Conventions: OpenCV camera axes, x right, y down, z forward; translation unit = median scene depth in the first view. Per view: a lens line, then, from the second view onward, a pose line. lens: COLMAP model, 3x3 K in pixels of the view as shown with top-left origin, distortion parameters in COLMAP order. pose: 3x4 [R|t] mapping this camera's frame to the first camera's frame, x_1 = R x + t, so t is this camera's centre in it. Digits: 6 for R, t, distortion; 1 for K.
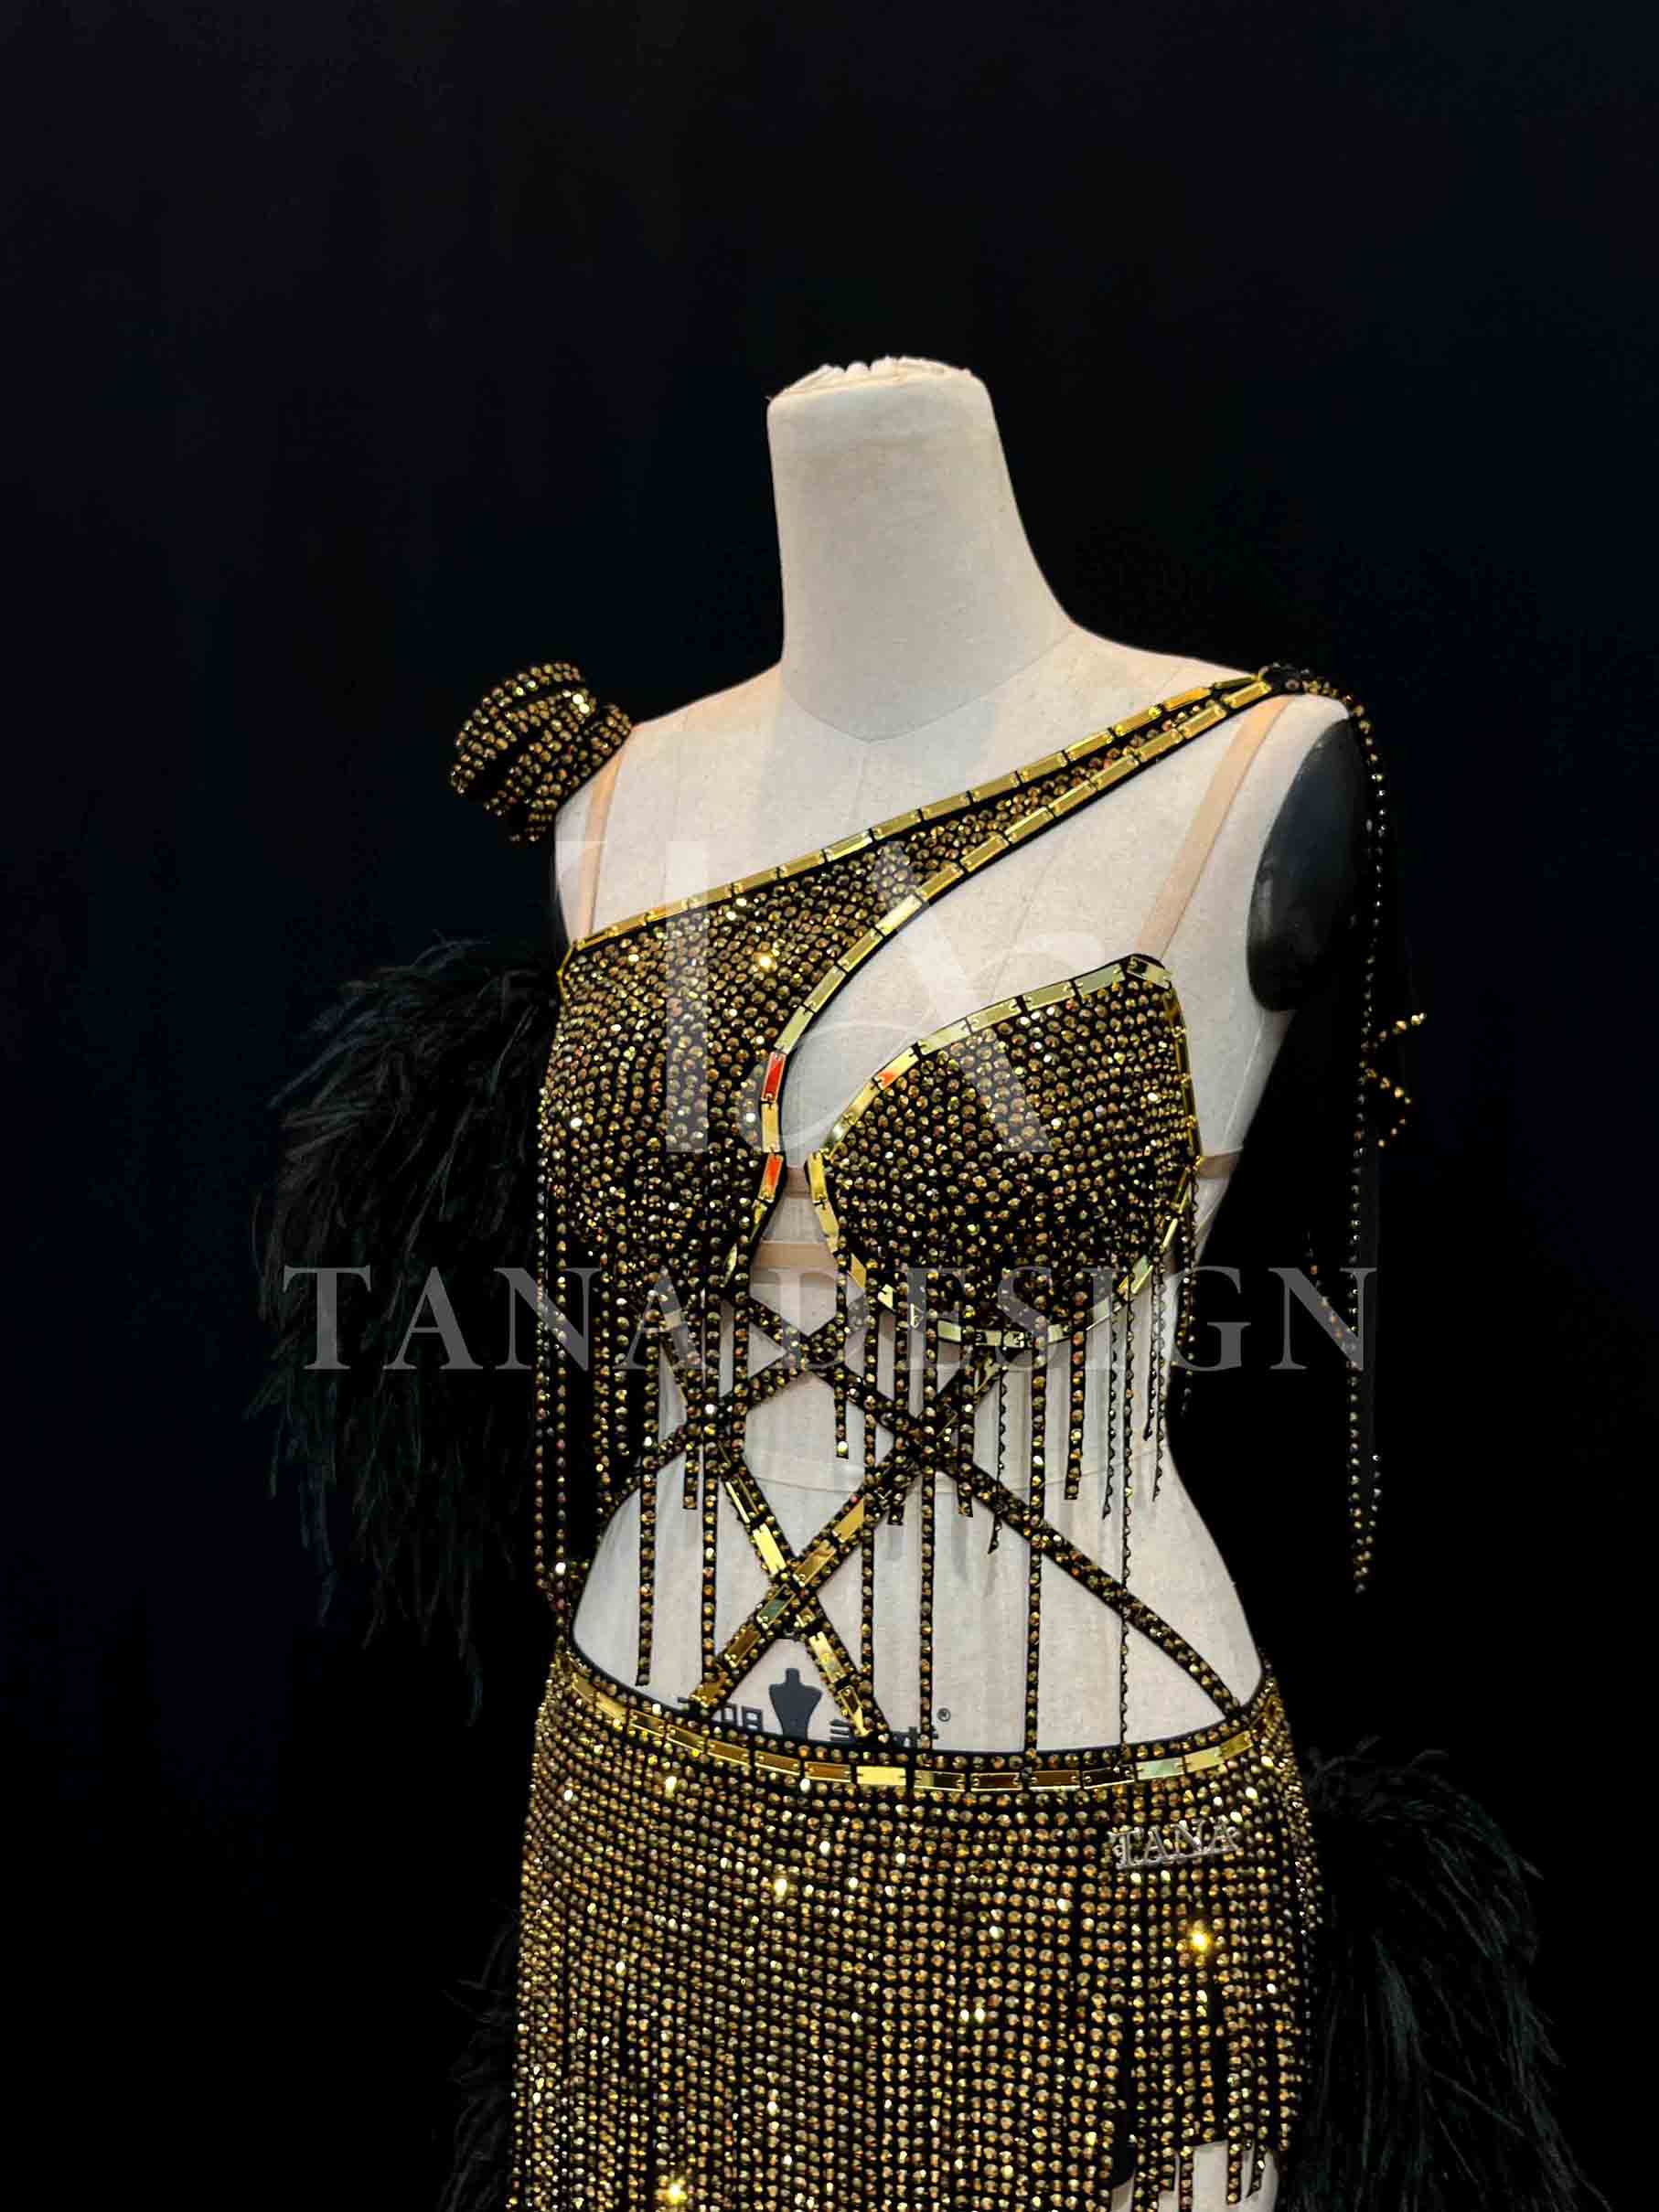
lens RADIAL K [[2043.2, 0, 830.9], [0, 2043.2, 1137.8], [0, 0, 1]] dist [0.297288, -1.071427]
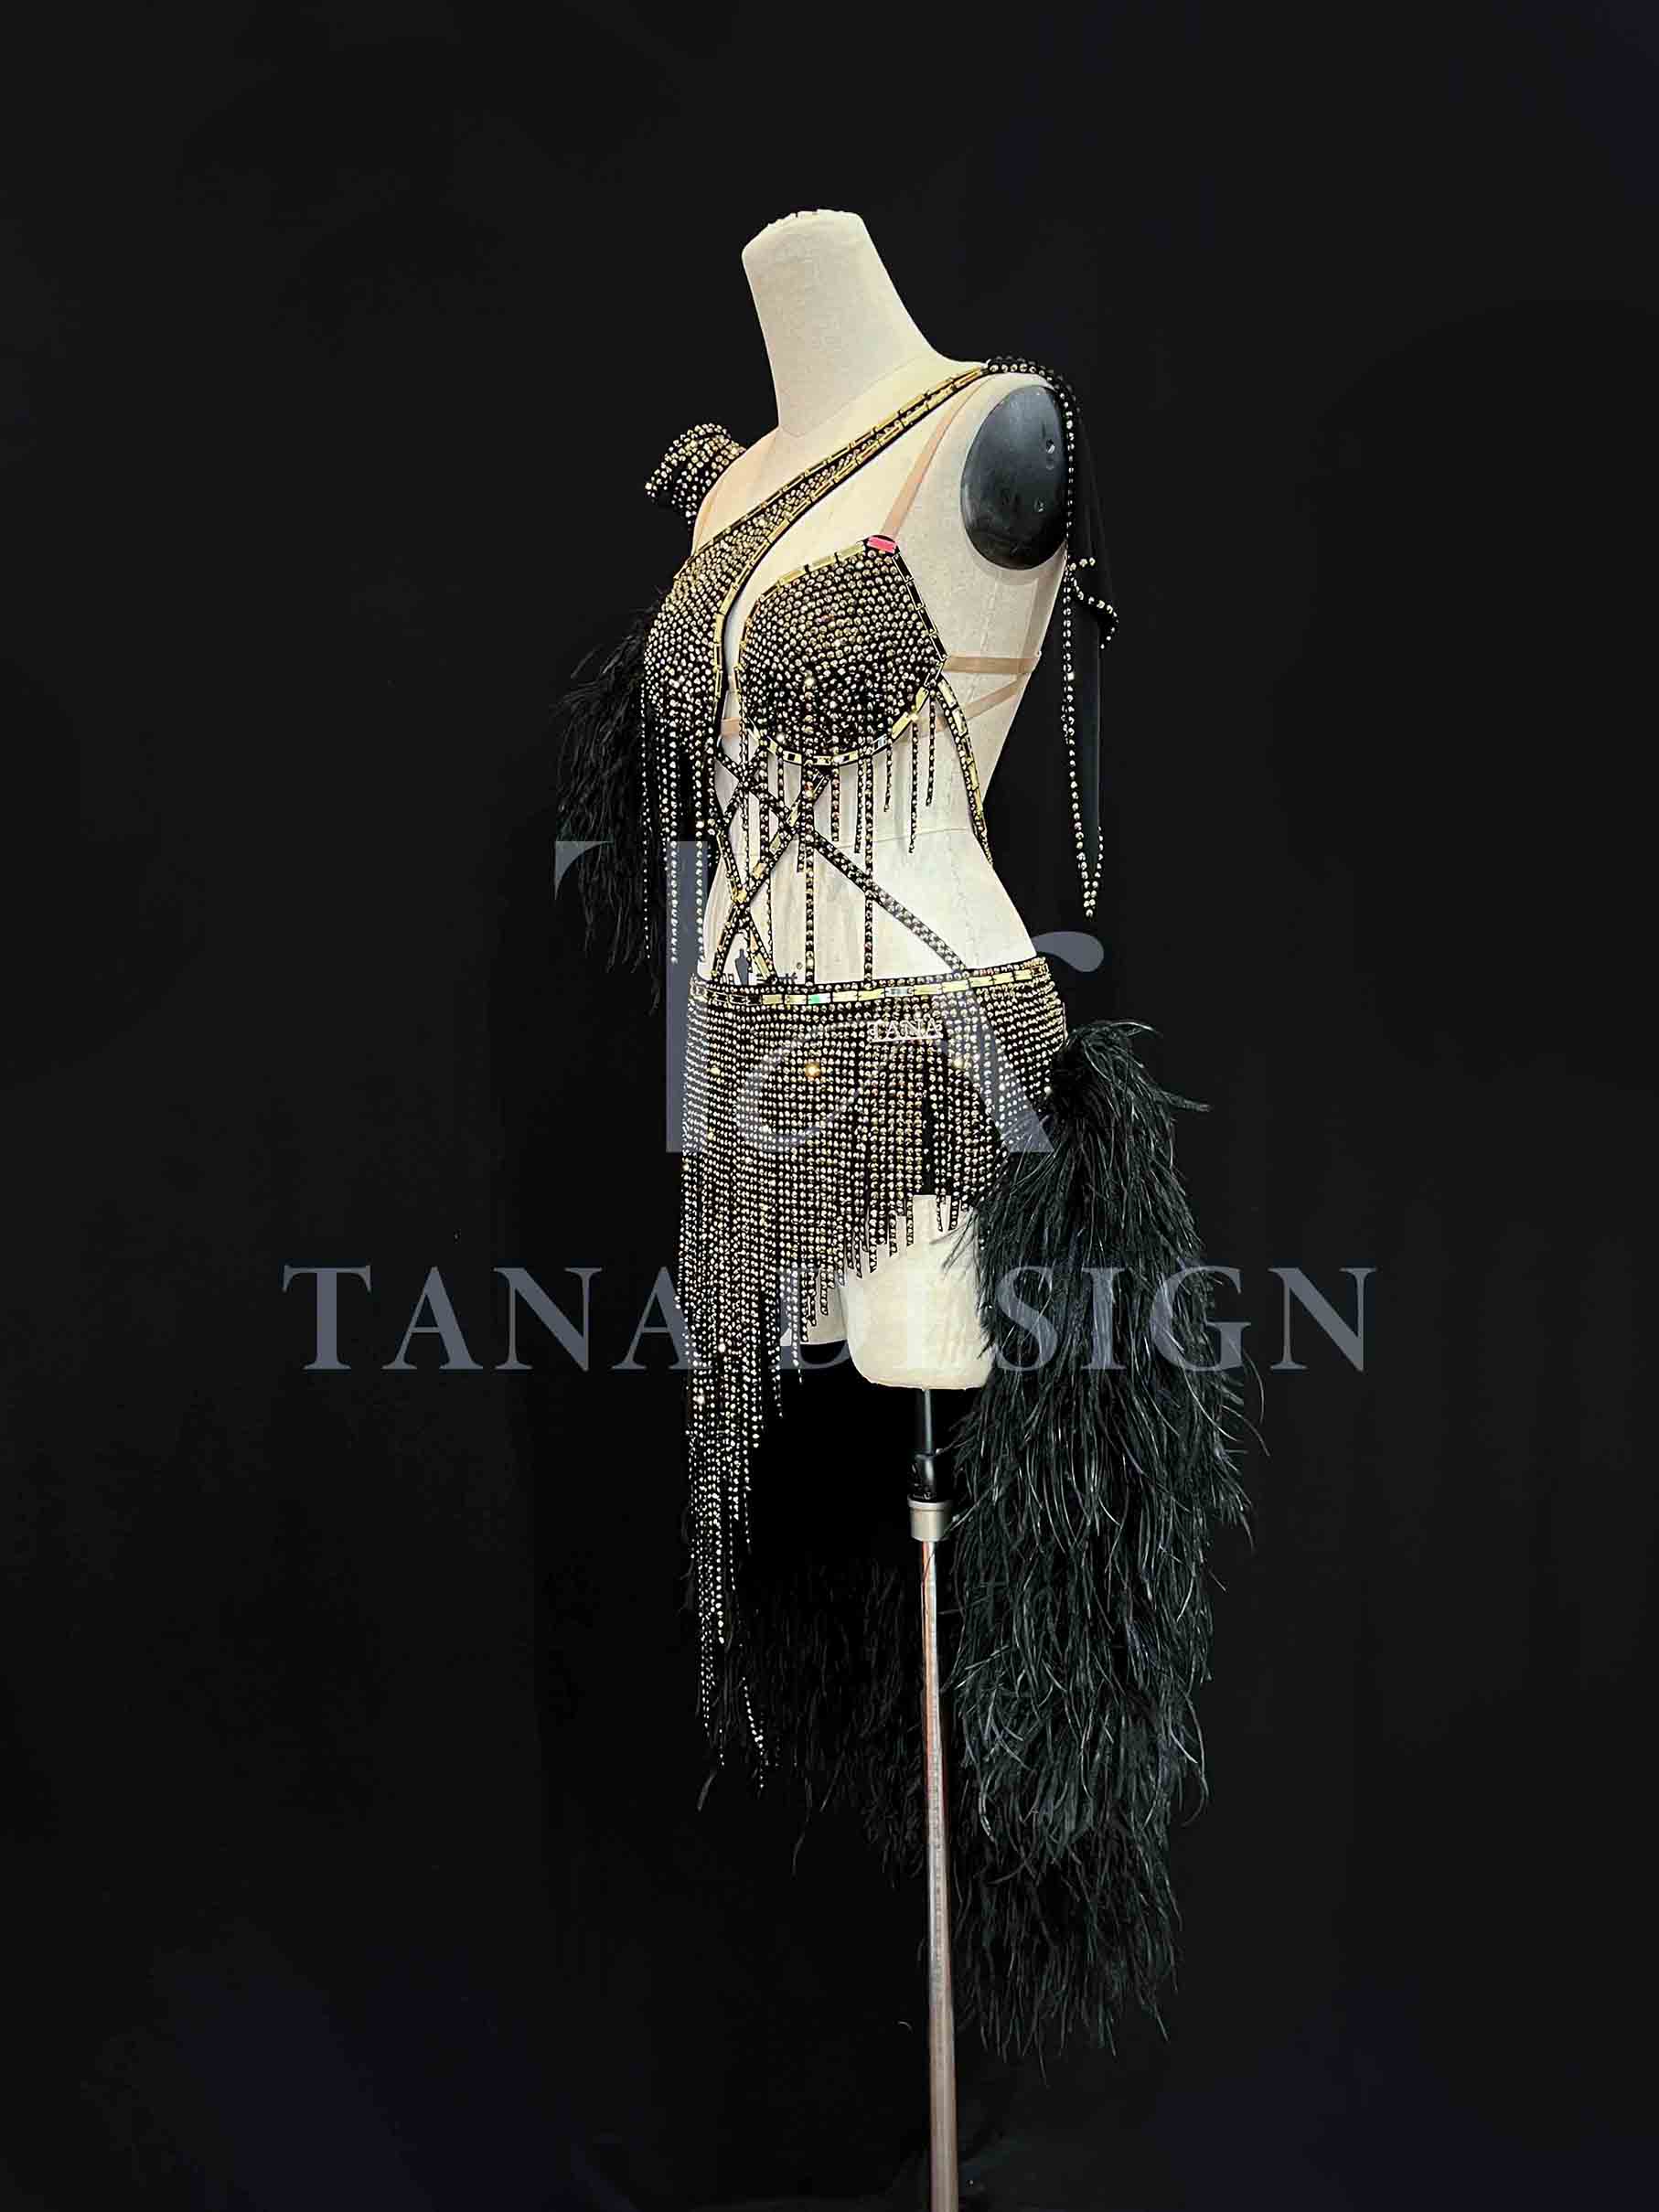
lens RADIAL K [[1977.3, 0, 829.5], [0, 1977.3, 1106.0], [0, 0, 1]] dist [0.086056, -0.015558]
pose [[0.885799, 0.014327, -0.463848, 0.887803], [0.015211, 0.998090, 0.059877, 0.290406], [0.463820, -0.060094, 0.883889, -0.558317]]
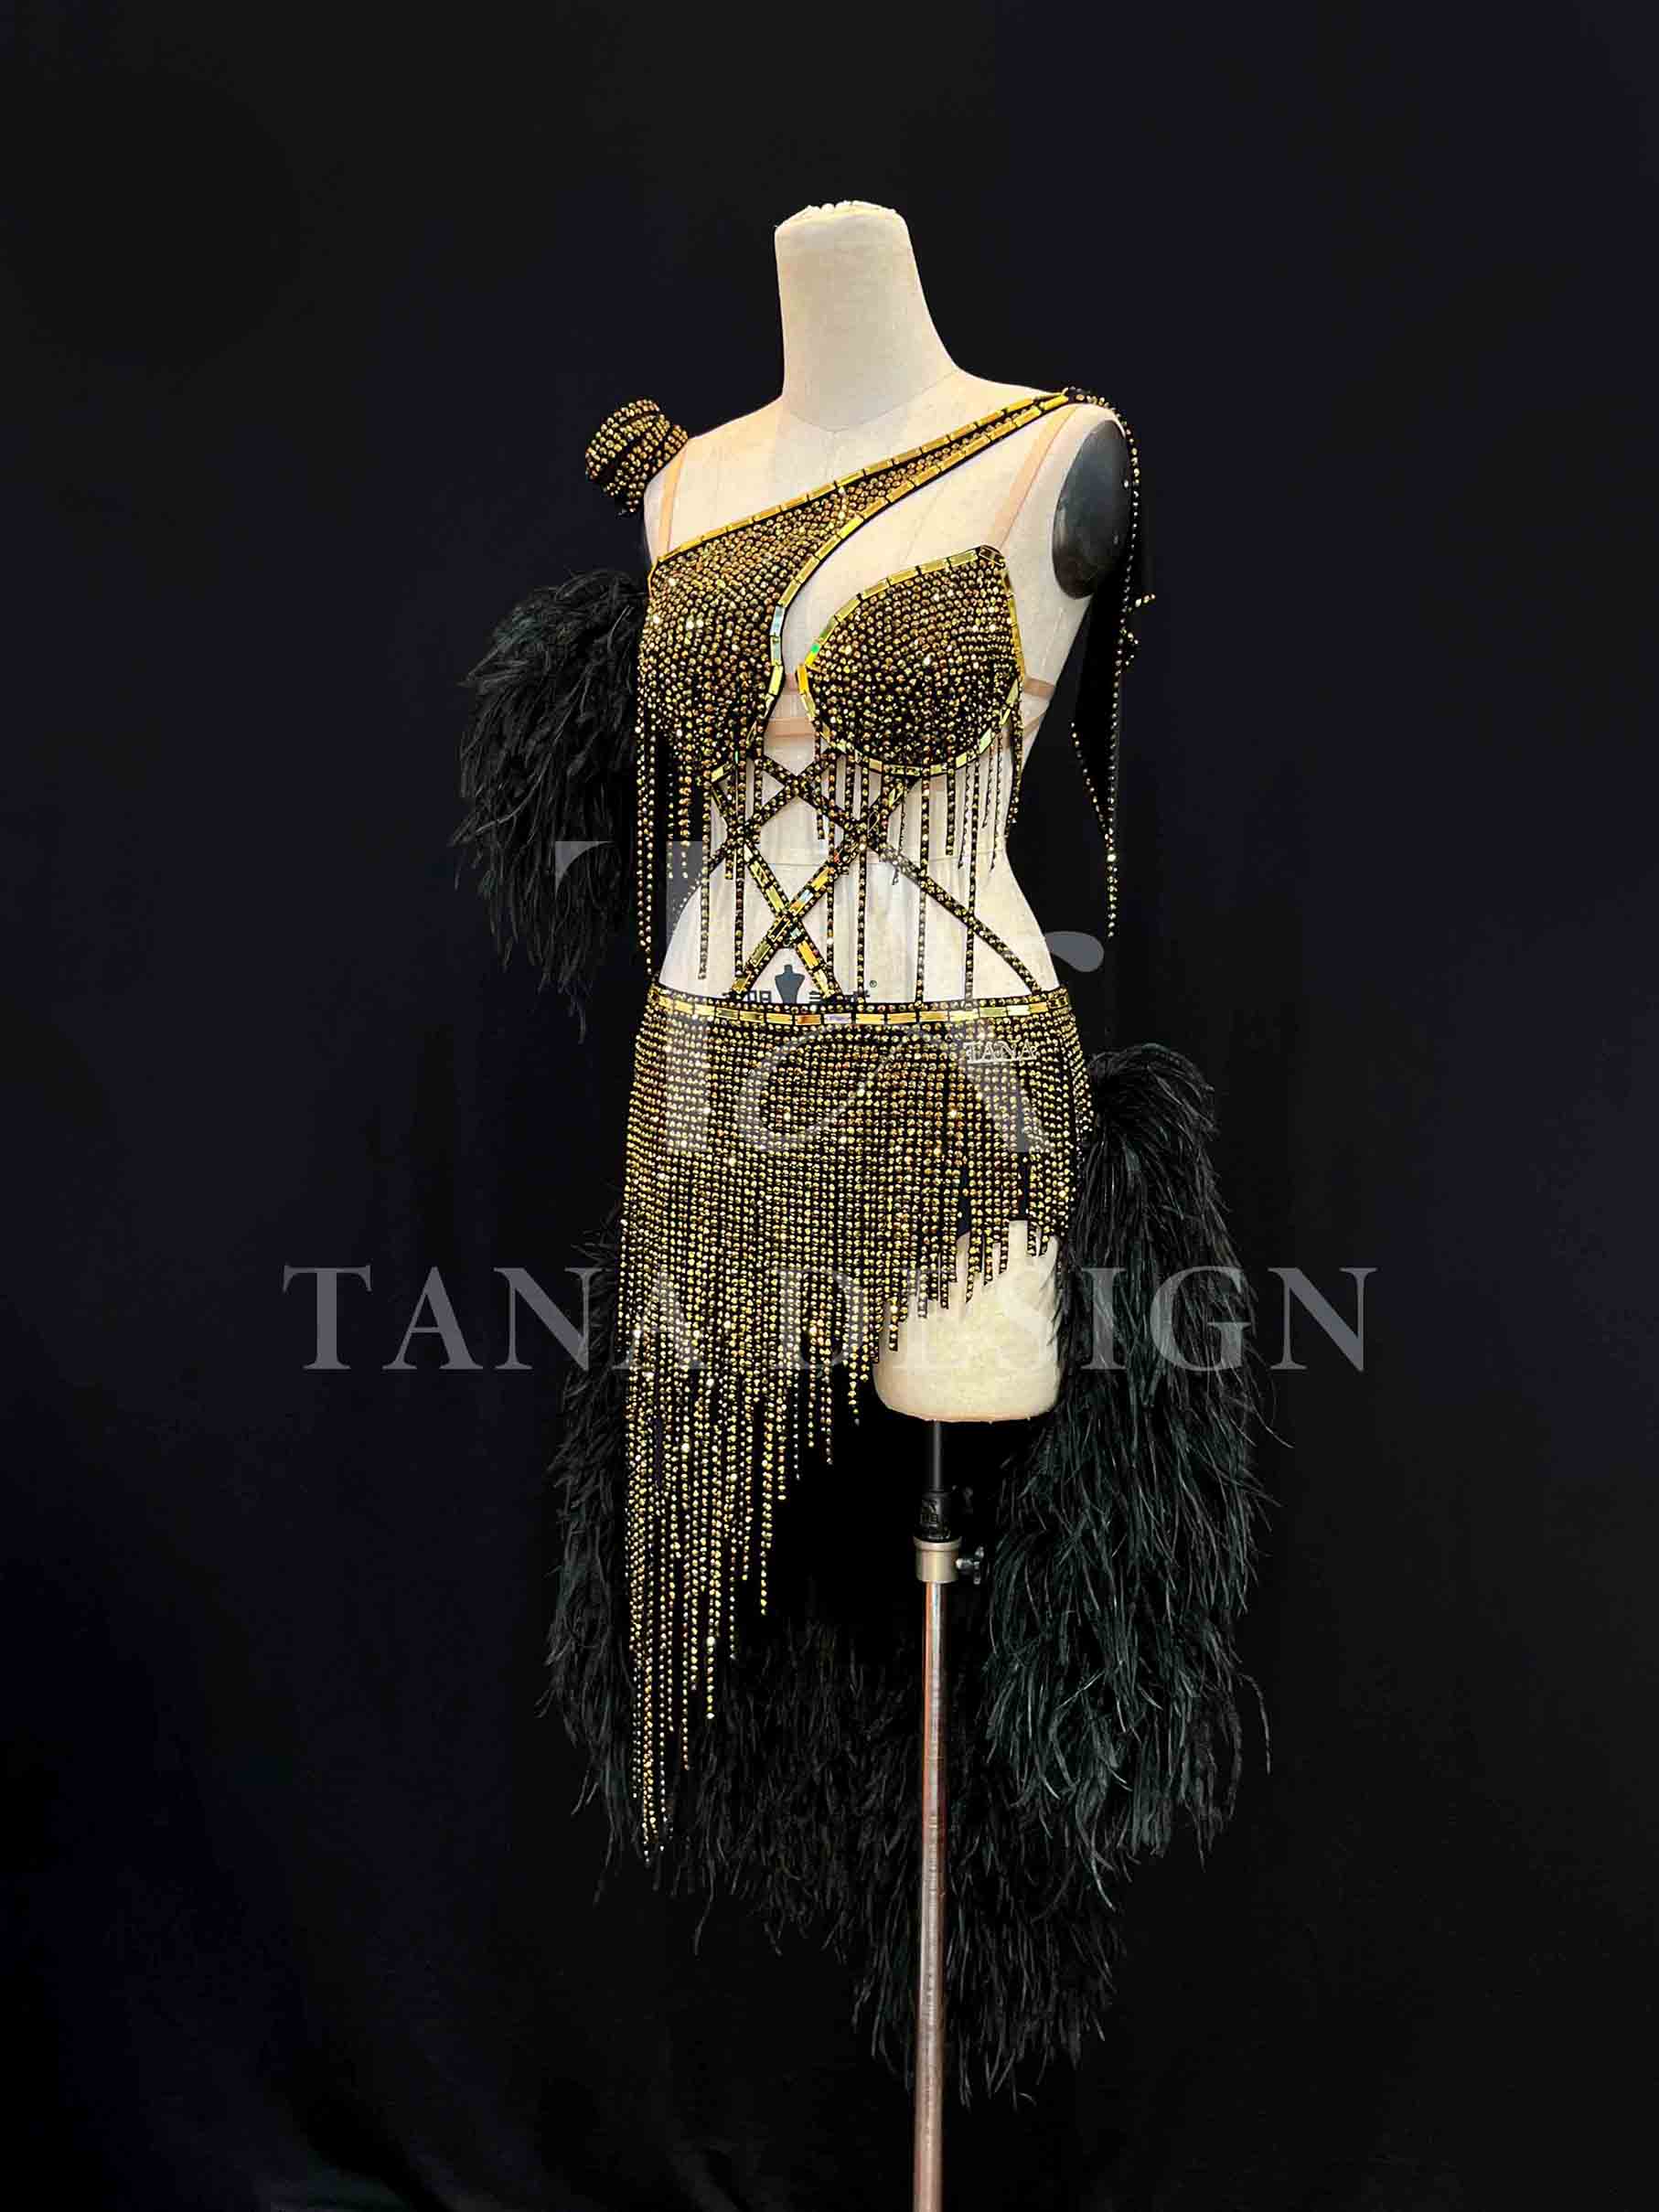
lens RADIAL K [[1977.3, 0, 829.5], [0, 1977.3, 1106.0], [0, 0, 1]] dist [0.086056, -0.015558]
pose [[0.999995, 0.003189, 0.000635, 0.015908], [-0.003209, 0.999357, 0.035716, 0.314507], [-0.000521, -0.035718, 0.999362, -0.683393]]
